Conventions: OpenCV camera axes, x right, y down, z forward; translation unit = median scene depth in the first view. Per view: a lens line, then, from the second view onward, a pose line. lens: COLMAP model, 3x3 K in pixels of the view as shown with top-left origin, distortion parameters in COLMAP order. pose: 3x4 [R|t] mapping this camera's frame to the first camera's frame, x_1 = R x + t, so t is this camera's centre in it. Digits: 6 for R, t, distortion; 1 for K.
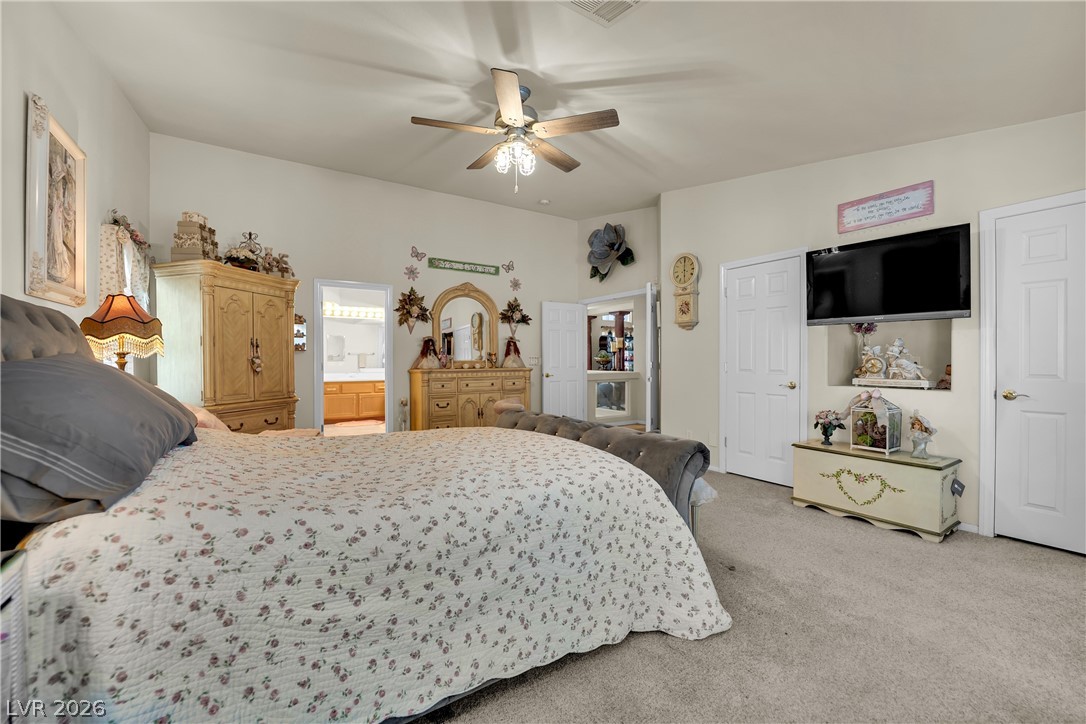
lens RADIAL K [[476.2, 0, 534.6], [0, 476.2, 360.0], [0, 0, 1]] dist [-0.003518, -0.000178]
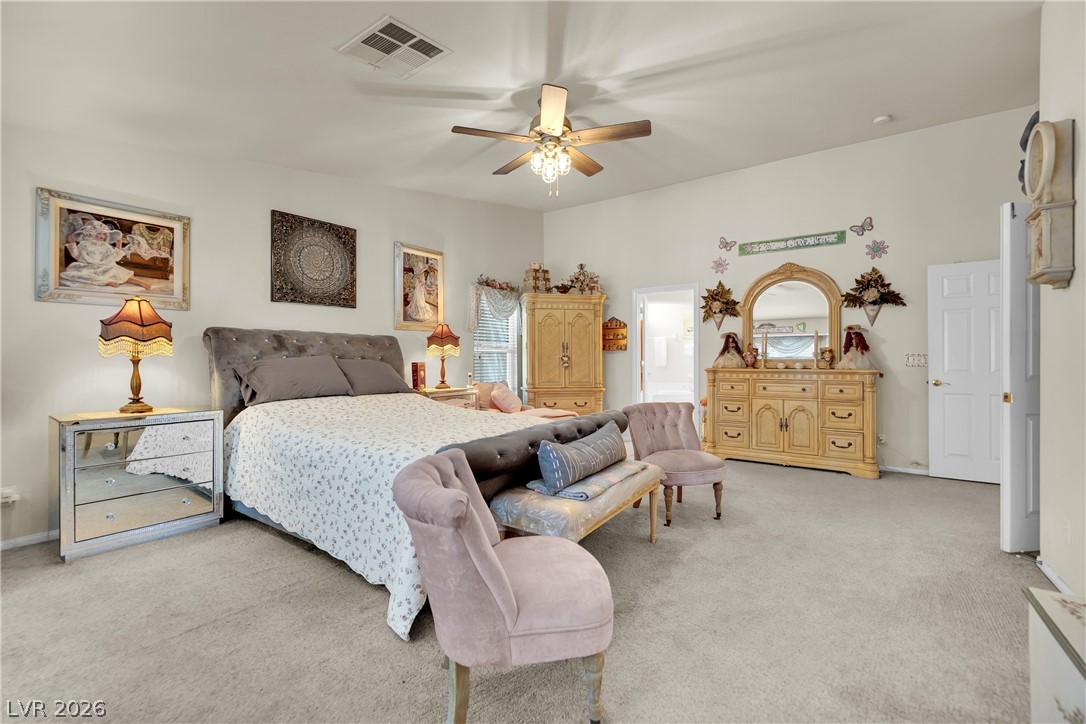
lens RADIAL K [[476.2, 0, 534.6], [0, 476.2, 360.0], [0, 0, 1]] dist [-0.003518, -0.000178]
pose [[0.311072, 0.005577, -0.950370, 0.526797], [-0.002870, 0.999984, 0.004929, 0.000099], [0.950382, 0.001194, 0.311083, 0.358983]]
